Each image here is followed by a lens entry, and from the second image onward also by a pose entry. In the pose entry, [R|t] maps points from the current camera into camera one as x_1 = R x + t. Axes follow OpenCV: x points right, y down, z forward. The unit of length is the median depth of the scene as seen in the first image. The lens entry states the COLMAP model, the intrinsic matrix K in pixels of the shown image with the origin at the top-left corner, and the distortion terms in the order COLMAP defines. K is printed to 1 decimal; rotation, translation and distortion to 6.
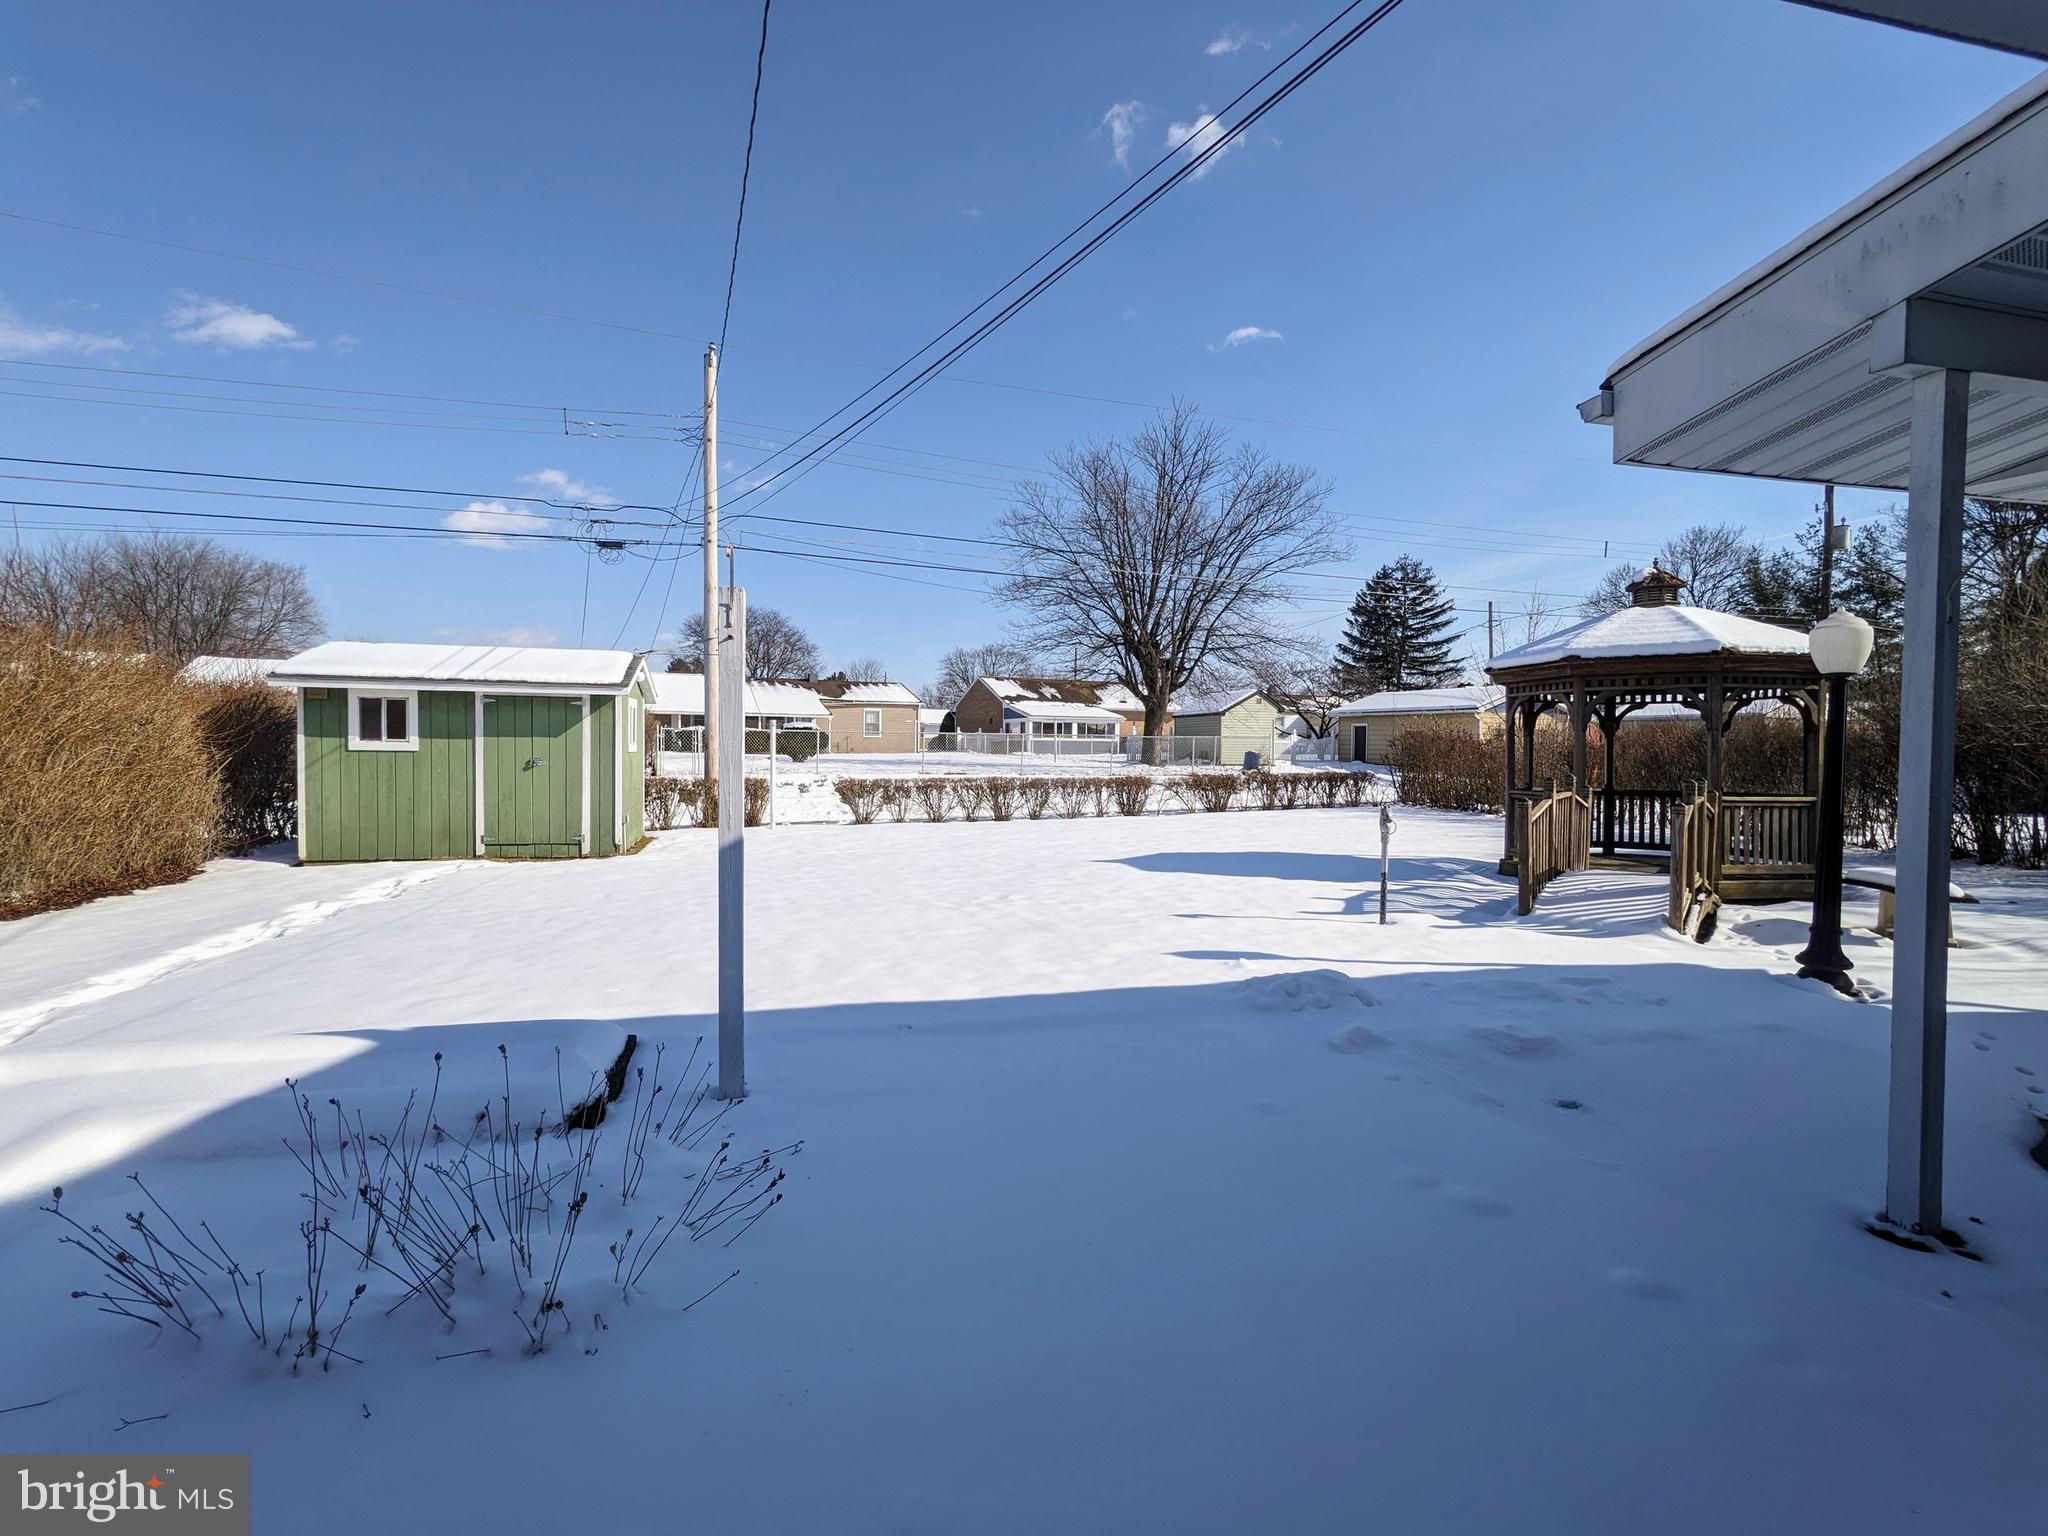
lens RADIAL K [[980.6, 0, 1024.0], [0, 980.6, 768.0], [0, 0, 1]] dist [-0.000128, 0.000842]
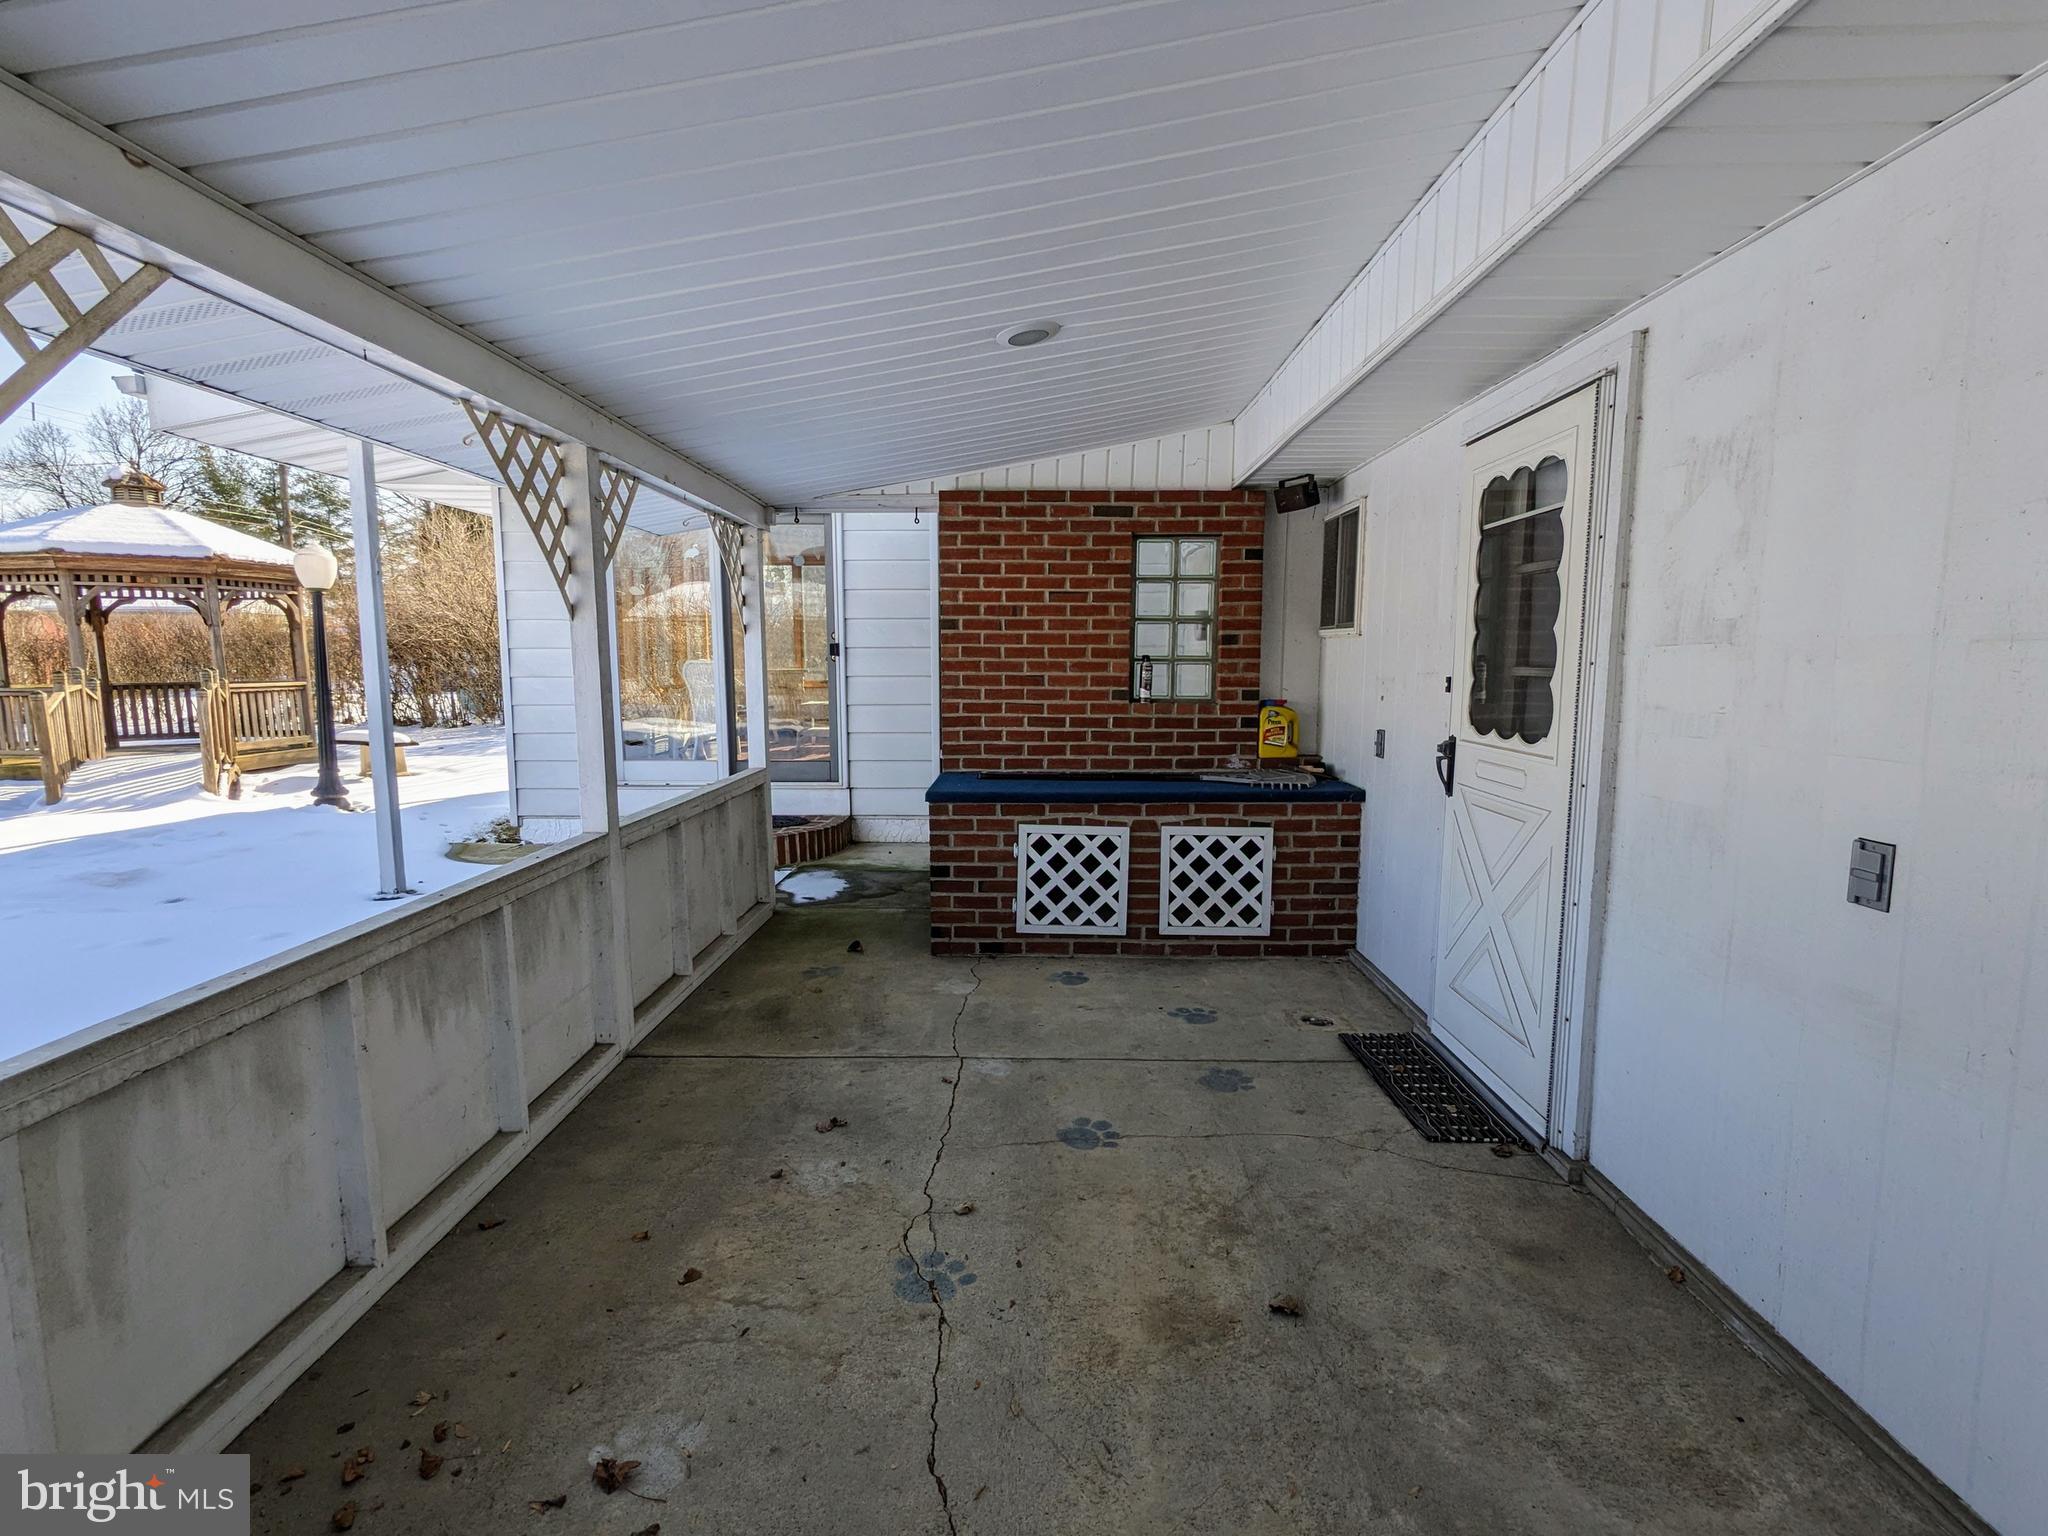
lens RADIAL K [[980.1, 0, 1028.1], [0, 980.1, 775.9], [0, 0, 1]] dist [-0.000656, -0.000561]
pose [[0.245941, -0.129397, 0.960609, -0.123417], [0.019362, 0.991507, 0.128602, 0.003988], [-0.969091, -0.013030, 0.246358, -0.137613]]
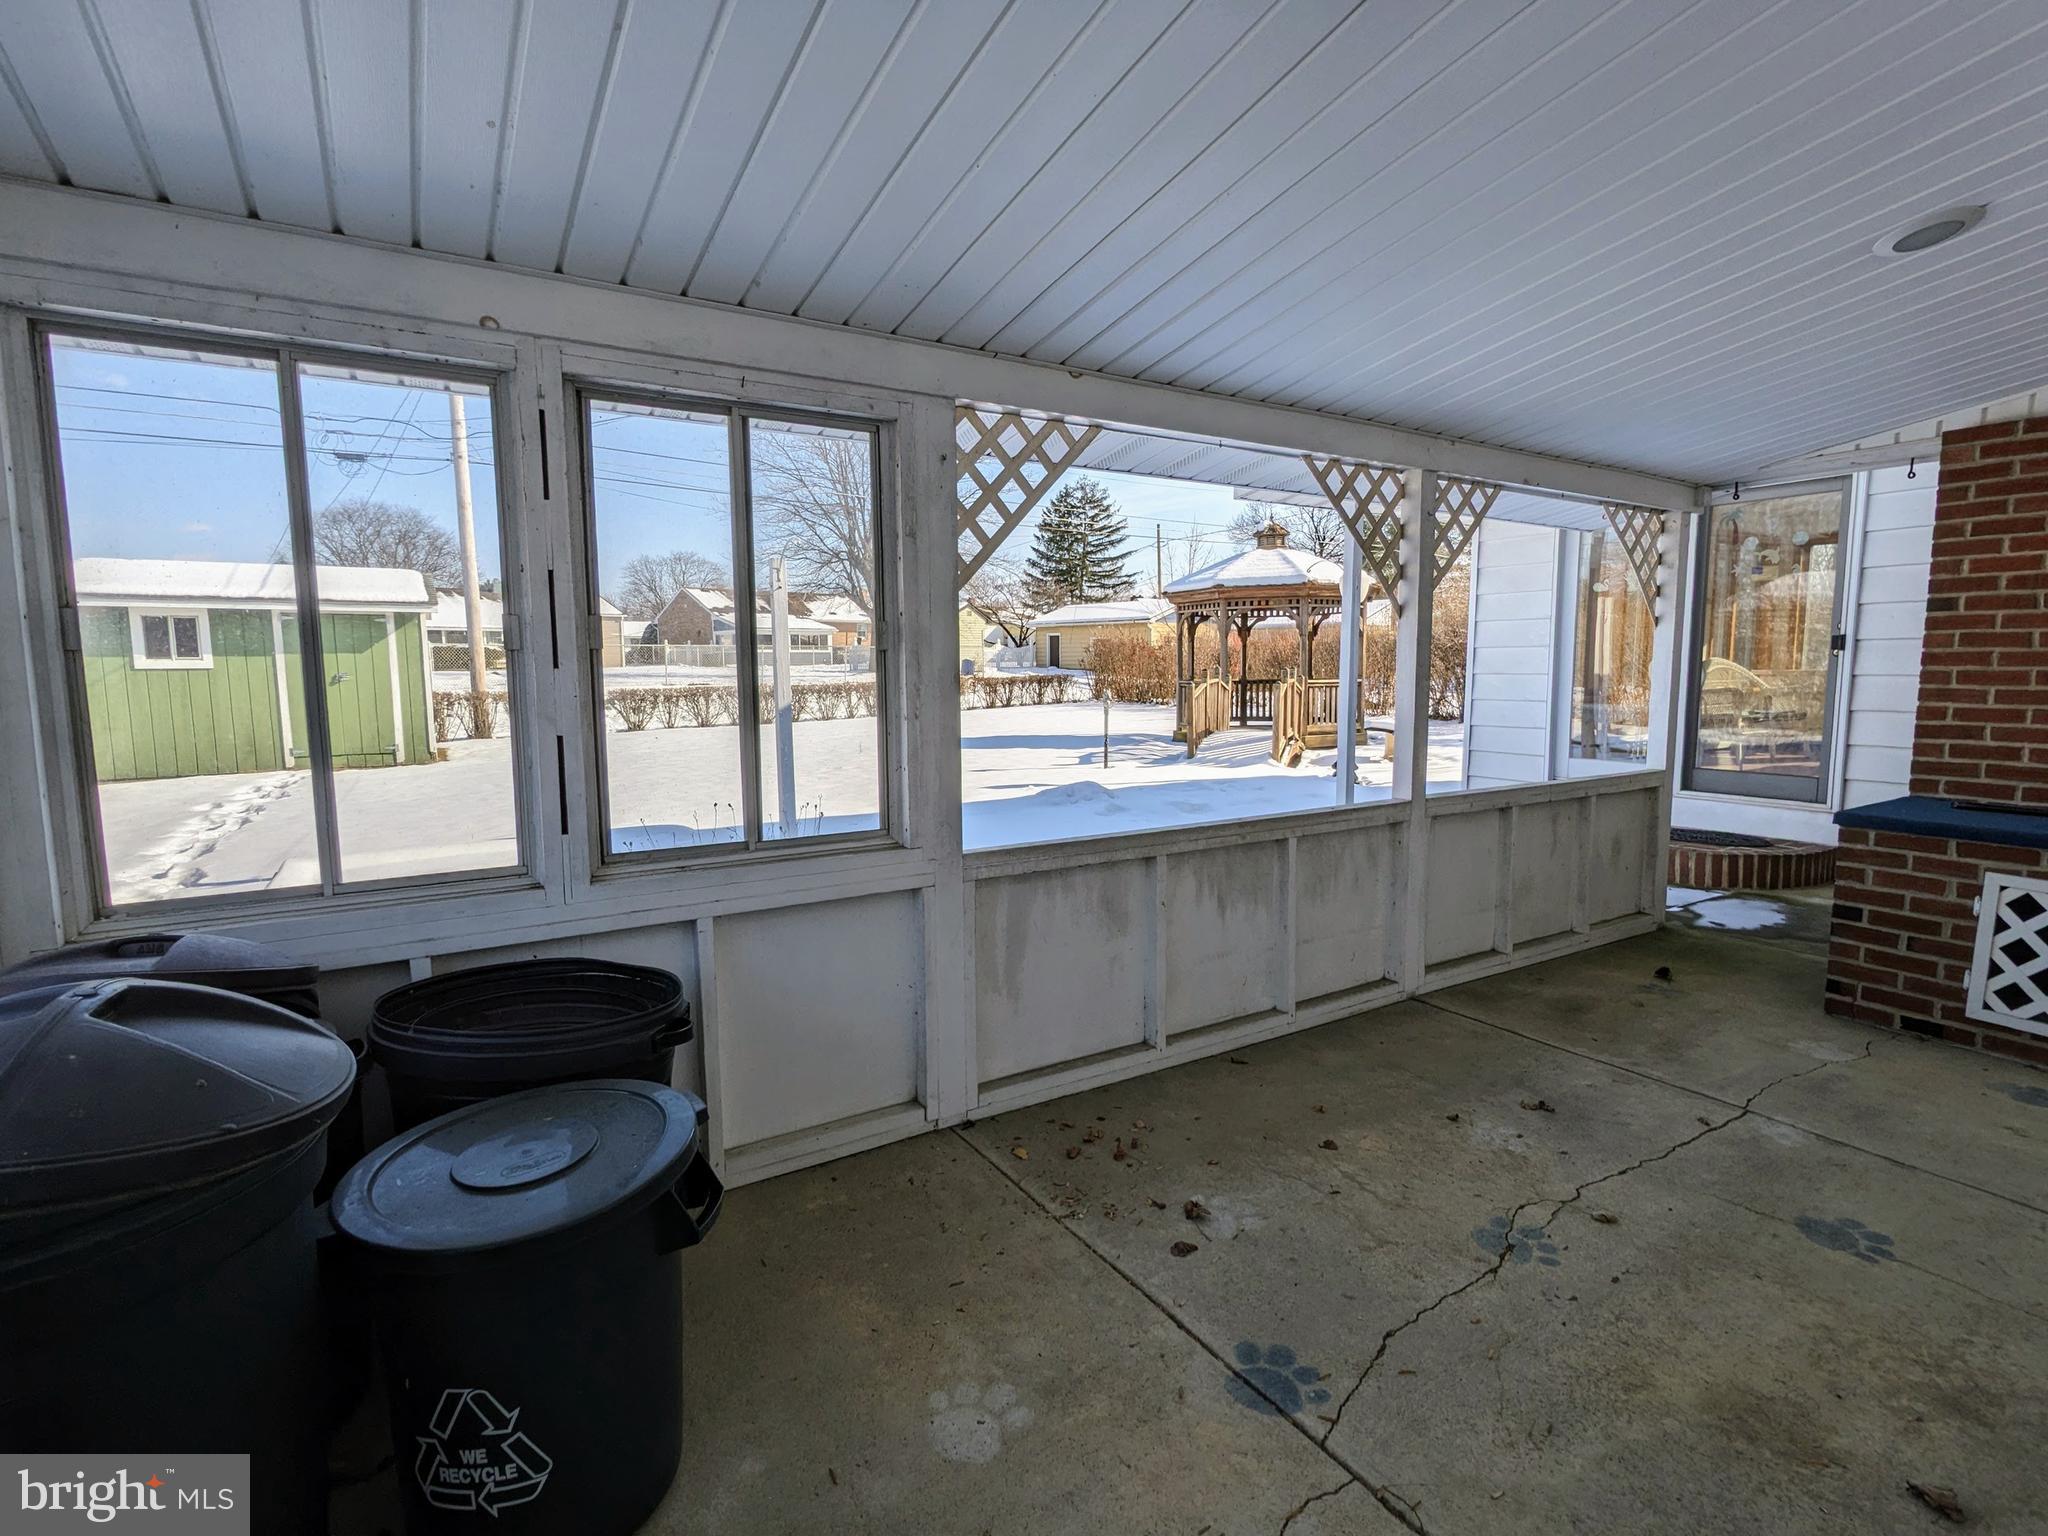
lens RADIAL K [[980.1, 0, 1028.1], [0, 980.1, 775.9], [0, 0, 1]] dist [-0.000656, -0.000561]
pose [[0.950824, -0.052864, 0.305187, -0.109233], [0.022807, 0.994602, 0.101226, 0.008561], [-0.308891, -0.089288, 0.946897, -0.203482]]
